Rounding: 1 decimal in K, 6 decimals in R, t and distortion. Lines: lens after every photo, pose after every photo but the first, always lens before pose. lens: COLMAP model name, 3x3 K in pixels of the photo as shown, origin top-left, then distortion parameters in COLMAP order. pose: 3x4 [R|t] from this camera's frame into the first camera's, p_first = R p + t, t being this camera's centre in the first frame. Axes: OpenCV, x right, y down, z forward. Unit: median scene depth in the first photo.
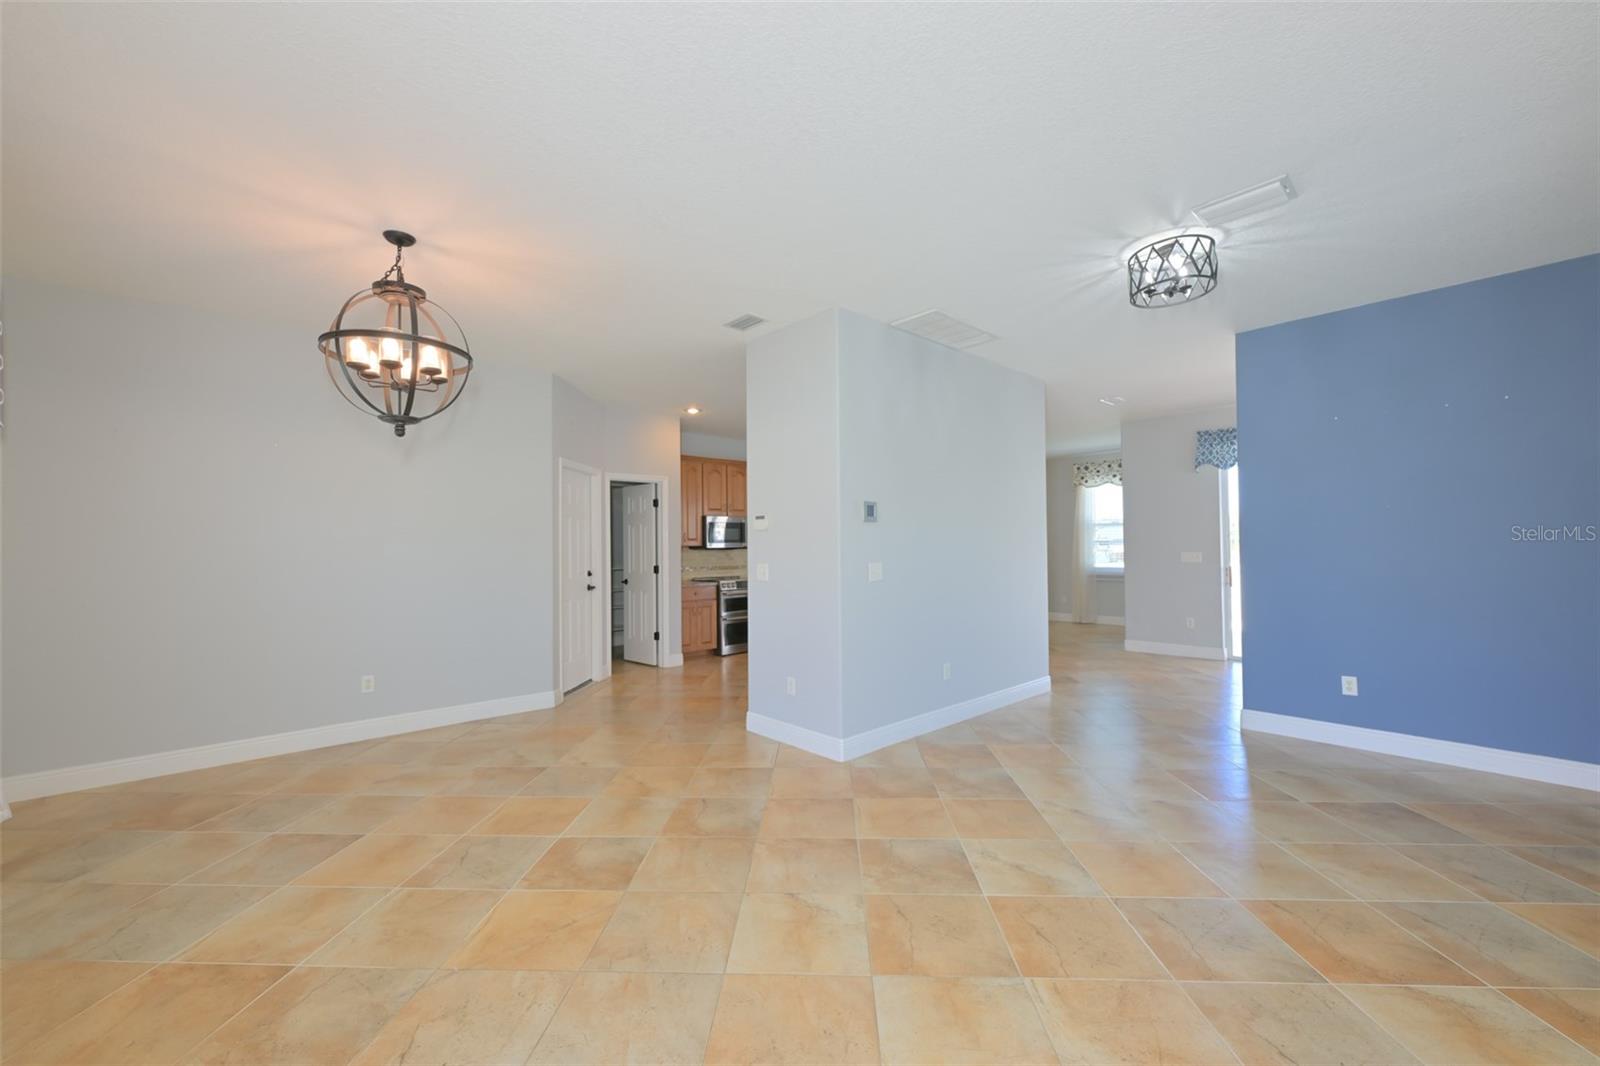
lens RADIAL K [[628.8, 0, 801.1], [0, 628.8, 536.9], [0, 0, 1]] dist [-0.003201, -0.000283]
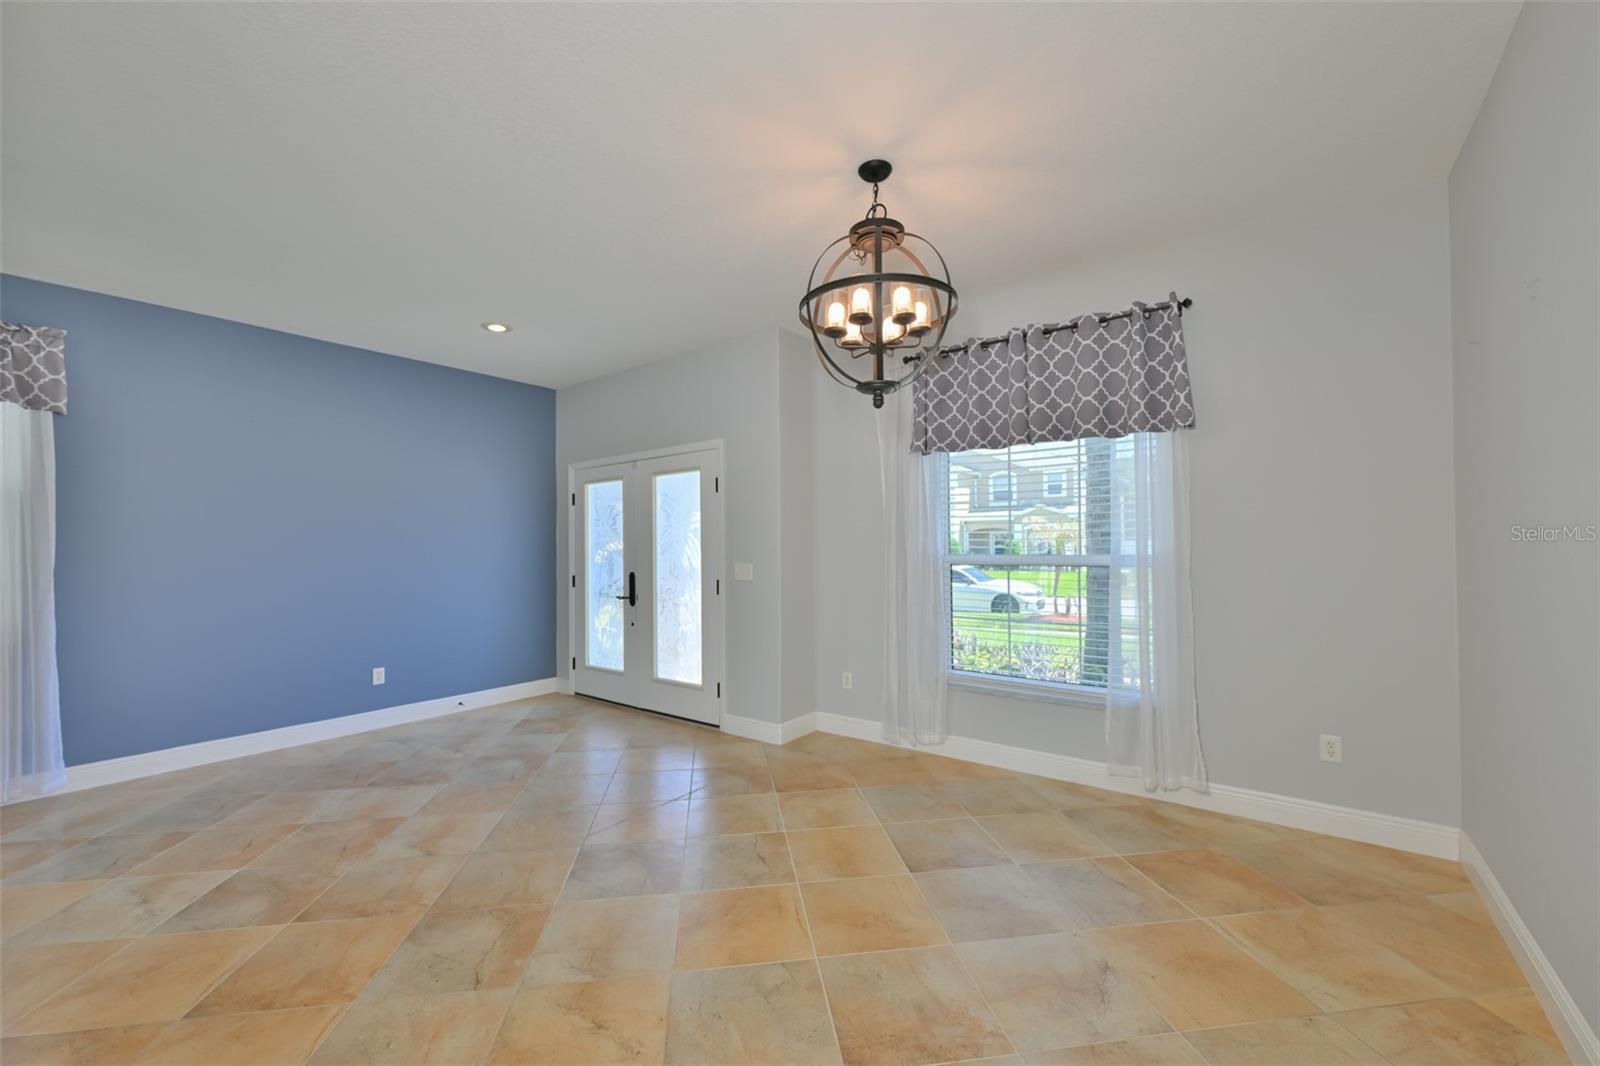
lens RADIAL K [[628.8, 0, 801.1], [0, 628.8, 536.9], [0, 0, 1]] dist [-0.003201, -0.000283]
pose [[-0.984225, 0.016958, -0.176108, -0.384976], [0.022747, 0.999263, -0.030905, 0.033810], [0.175454, -0.034423, -0.983886, 1.777080]]
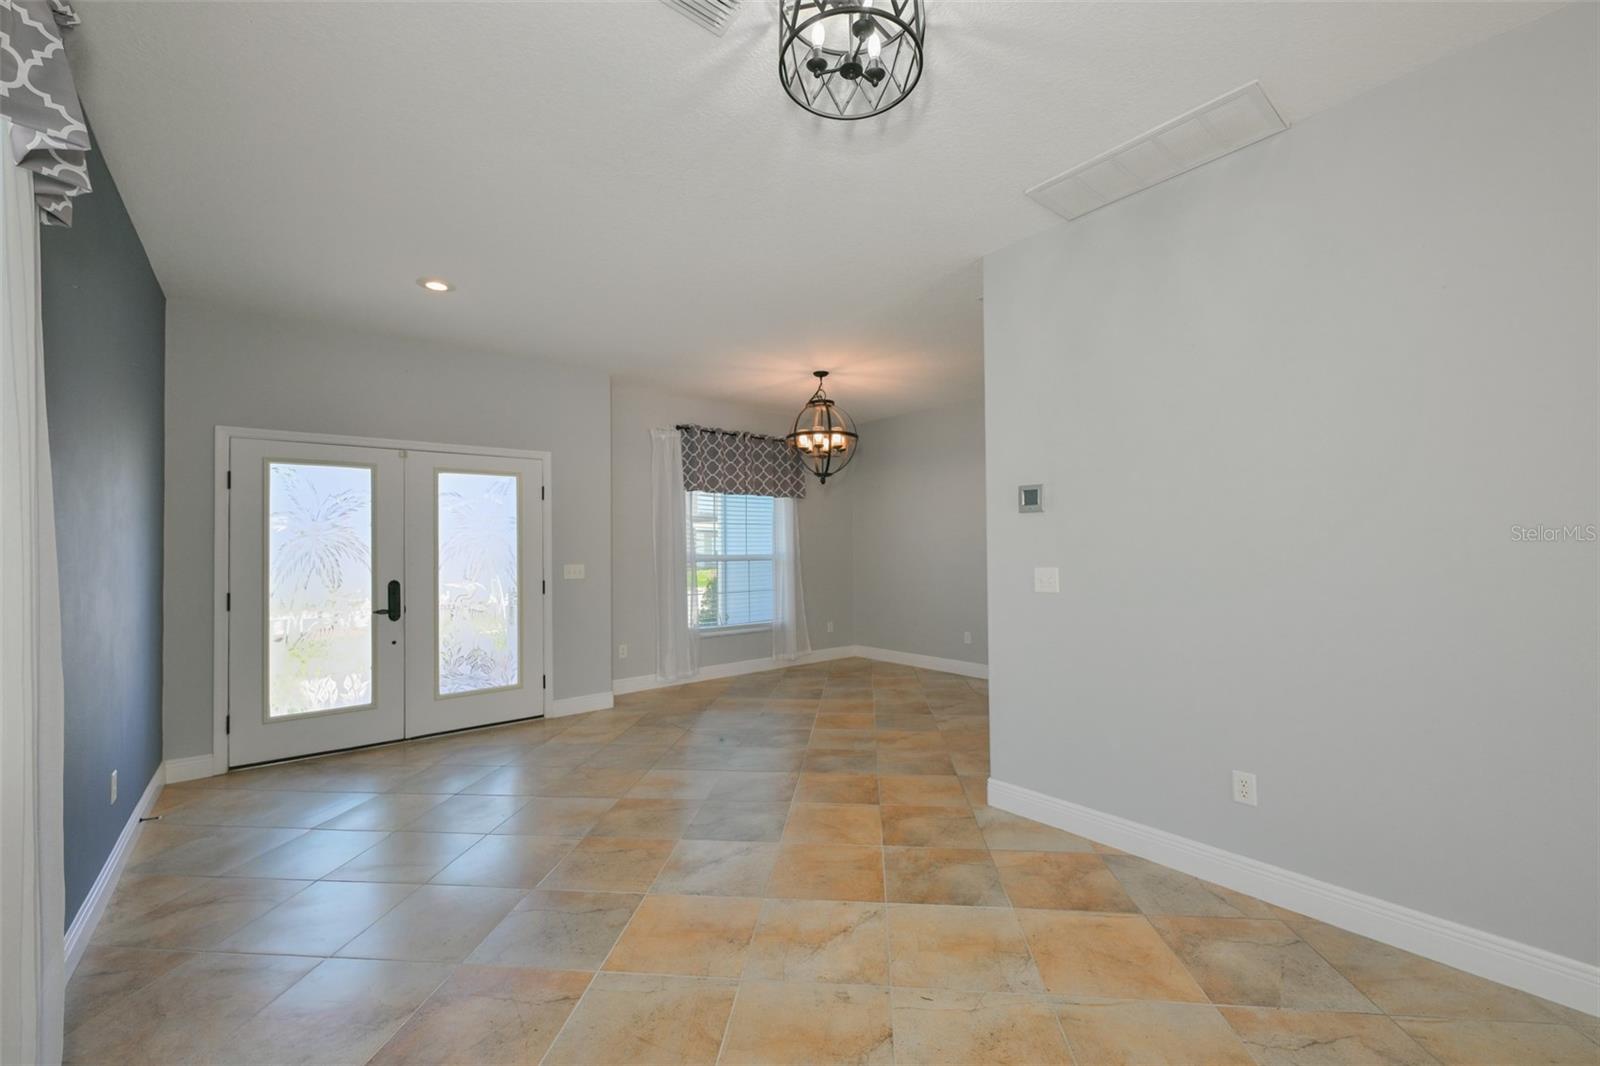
lens RADIAL K [[641.7, 0, 804.1], [0, 641.7, 537.6], [0, 0, 1]] dist [-0.000023, -0.000079]
pose [[-0.053808, -0.007563, -0.998523, 1.181249], [0.027638, 0.999577, -0.009061, 0.007280], [0.998169, -0.028084, -0.053576, 1.029956]]
